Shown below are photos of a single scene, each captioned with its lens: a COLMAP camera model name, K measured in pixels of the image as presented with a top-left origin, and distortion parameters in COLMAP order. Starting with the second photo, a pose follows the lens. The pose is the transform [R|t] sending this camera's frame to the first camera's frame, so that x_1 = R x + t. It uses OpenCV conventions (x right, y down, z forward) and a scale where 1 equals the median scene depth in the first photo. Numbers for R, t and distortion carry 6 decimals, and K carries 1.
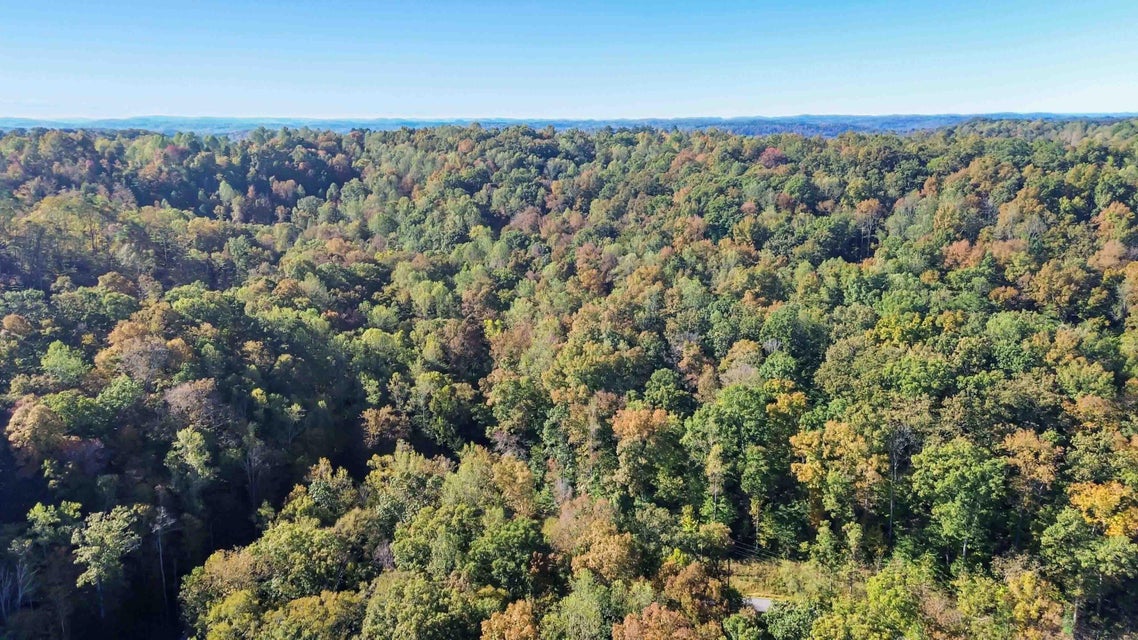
lens RADIAL K [[799.3, 0, 569.0], [0, 799.3, 320.0], [0, 0, 1]] dist [0.039104, -0.034548]
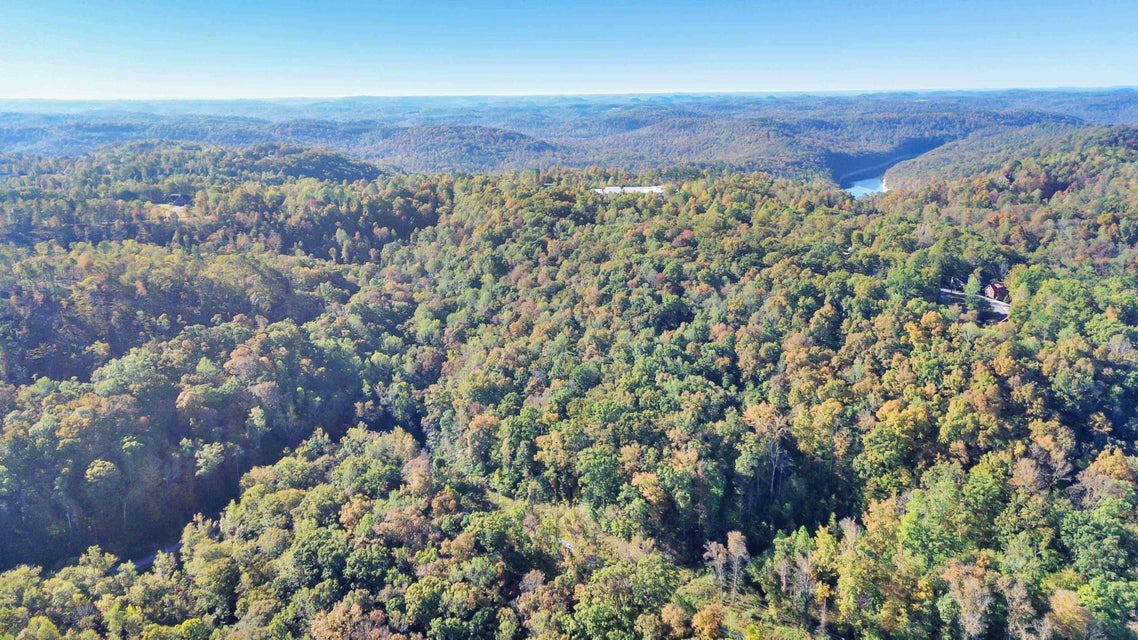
lens RADIAL K [[796.1, 0, 569.0], [0, 796.1, 320.0], [0, 0, 1]] dist [0.047983, -0.031155]
pose [[0.975236, 0.057406, -0.213589, 0.587680], [-0.050416, 0.998004, 0.038032, -0.166122], [0.215346, -0.026322, 0.976183, -0.654392]]
